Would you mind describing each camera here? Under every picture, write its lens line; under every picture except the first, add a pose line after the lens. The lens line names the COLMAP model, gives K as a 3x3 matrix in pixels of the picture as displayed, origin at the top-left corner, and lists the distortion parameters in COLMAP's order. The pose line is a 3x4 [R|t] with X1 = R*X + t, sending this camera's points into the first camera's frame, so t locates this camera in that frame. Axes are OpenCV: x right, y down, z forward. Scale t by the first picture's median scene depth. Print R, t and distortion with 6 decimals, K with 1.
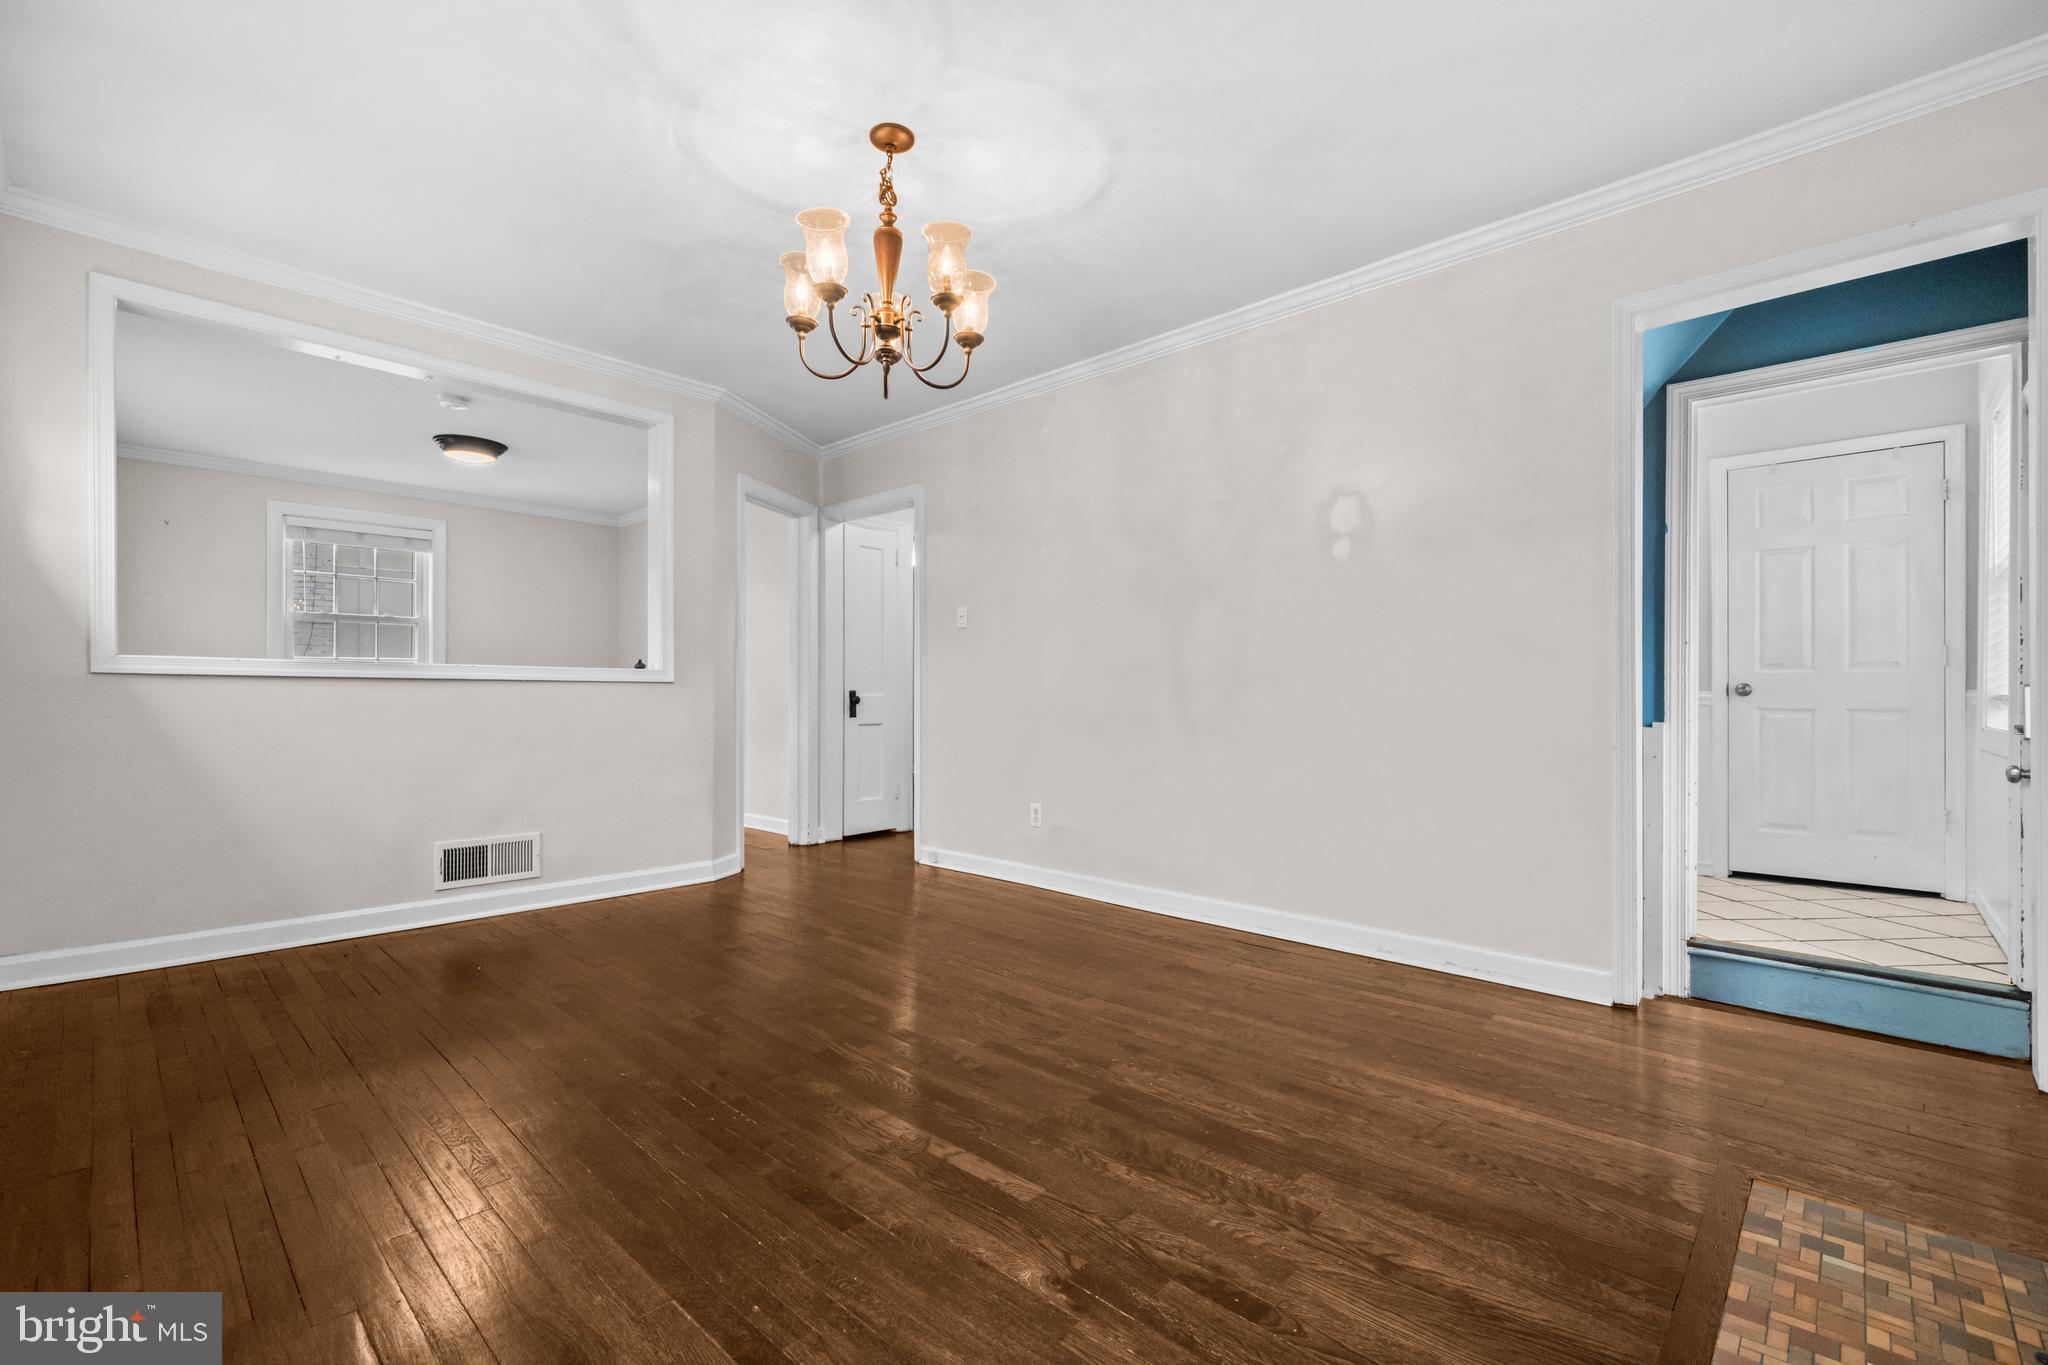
lens RADIAL K [[877.7, 0, 1028.9], [0, 877.7, 689.0], [0, 0, 1]] dist [-0.001035, -0.000156]
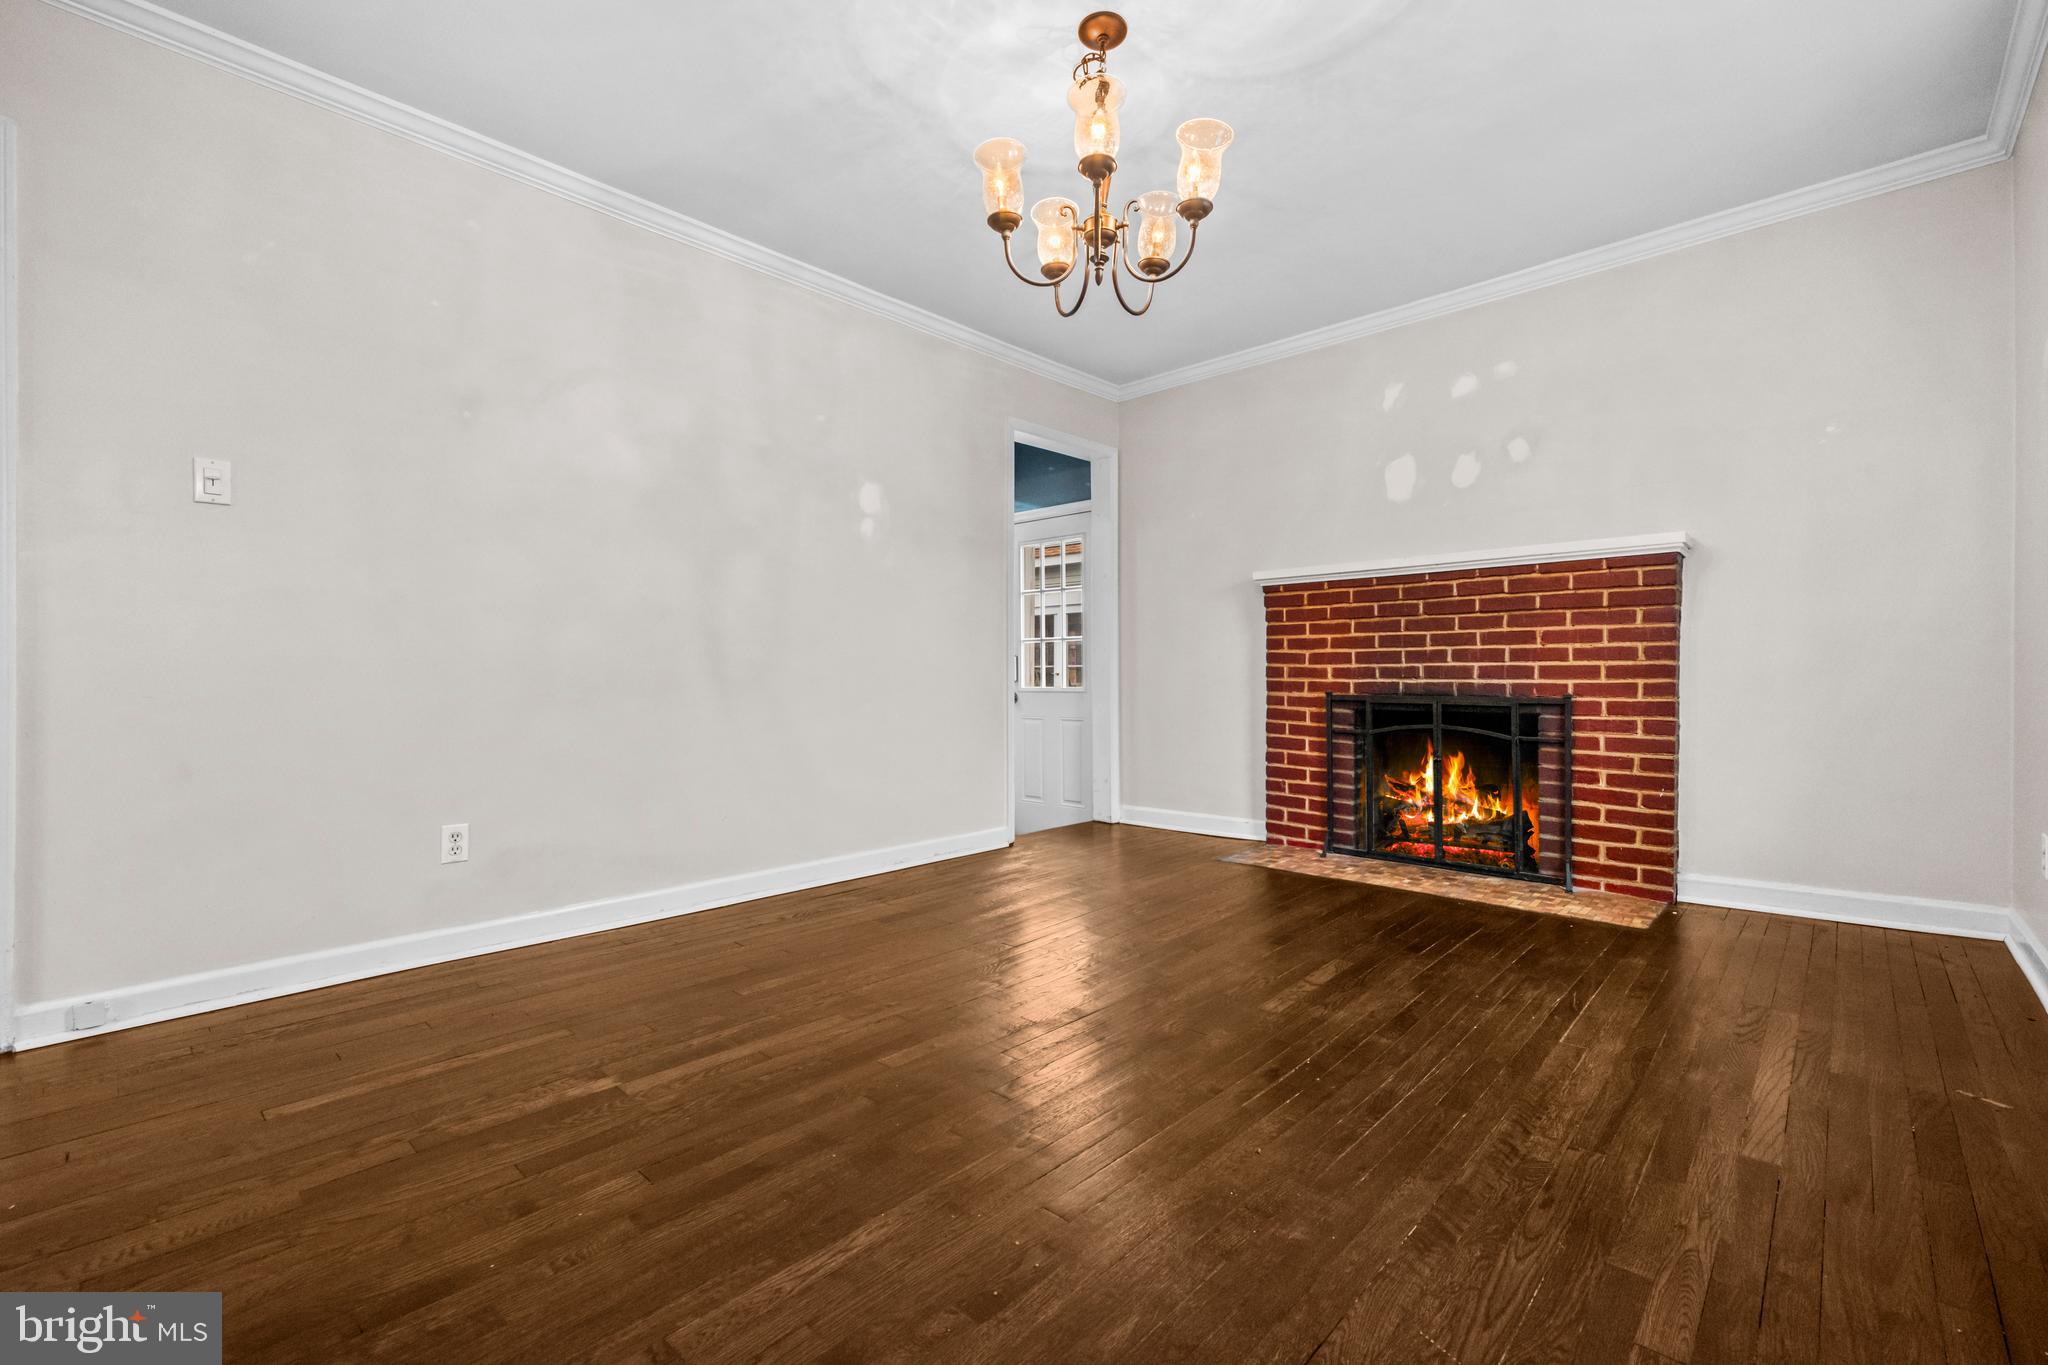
lens RADIAL K [[877.7, 0, 1020.7], [0, 877.7, 672.8], [0, 0, 1]] dist [-0.001035, -0.000156]
pose [[0.004128, -0.001635, 0.999990, -0.726213], [-0.006522, 0.999977, 0.001662, 0.025699], [-0.999970, -0.006529, 0.004117, 0.725980]]
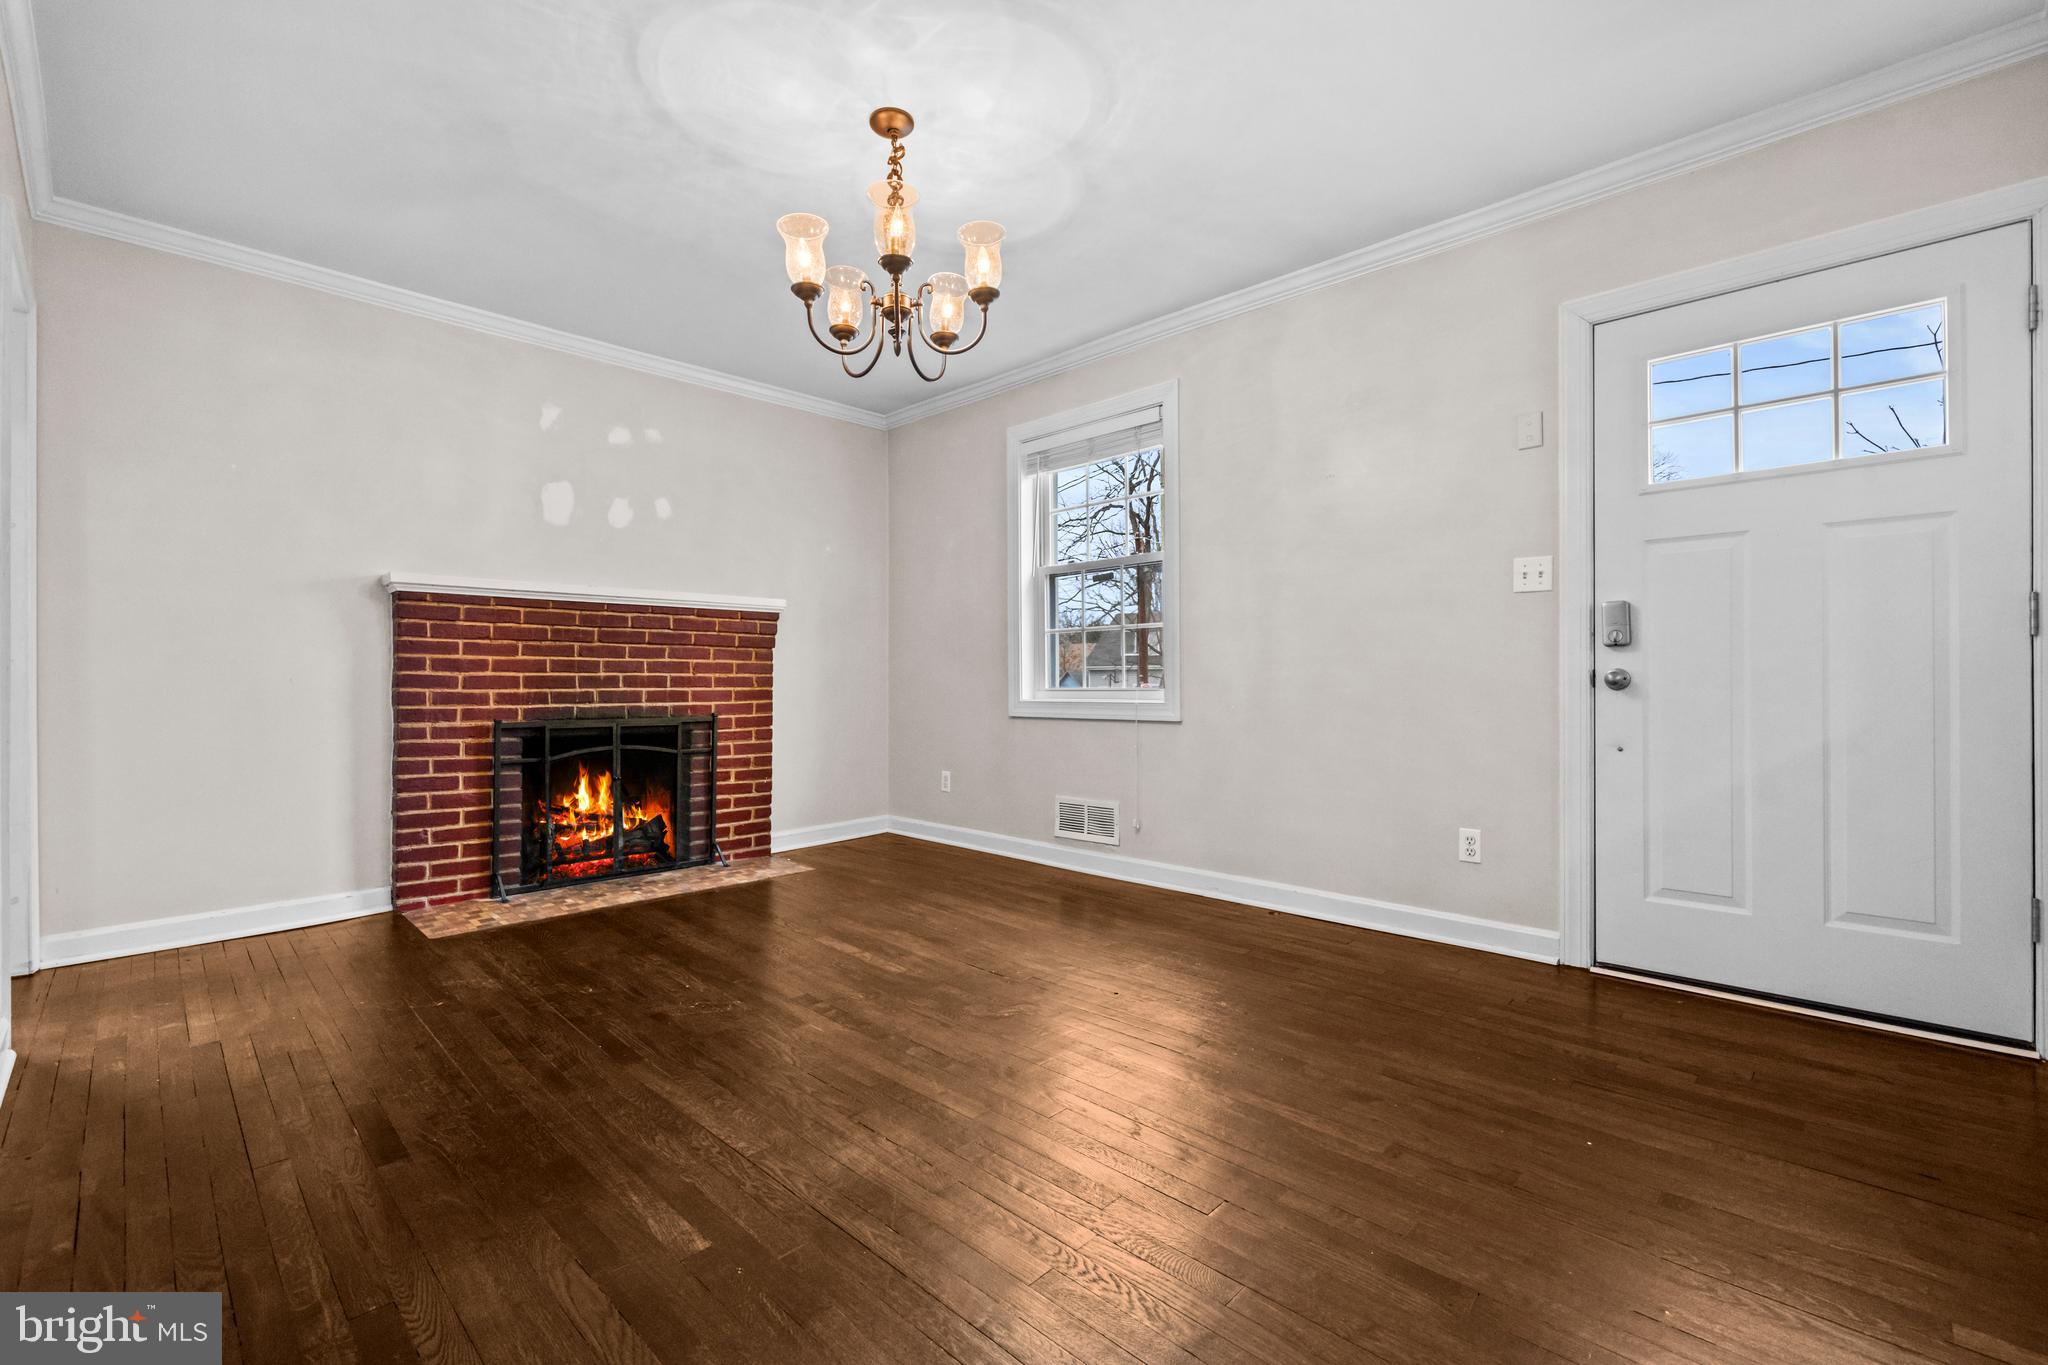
lens RADIAL K [[877.7, 0, 1019.0], [0, 877.7, 680.0], [0, 0, 1]] dist [-0.001035, -0.000156]
pose [[-0.999829, -0.004587, 0.017905, -0.213178], [-0.004747, 0.999949, -0.008901, 0.009346], [-0.017863, -0.008984, -0.999800, 1.351280]]
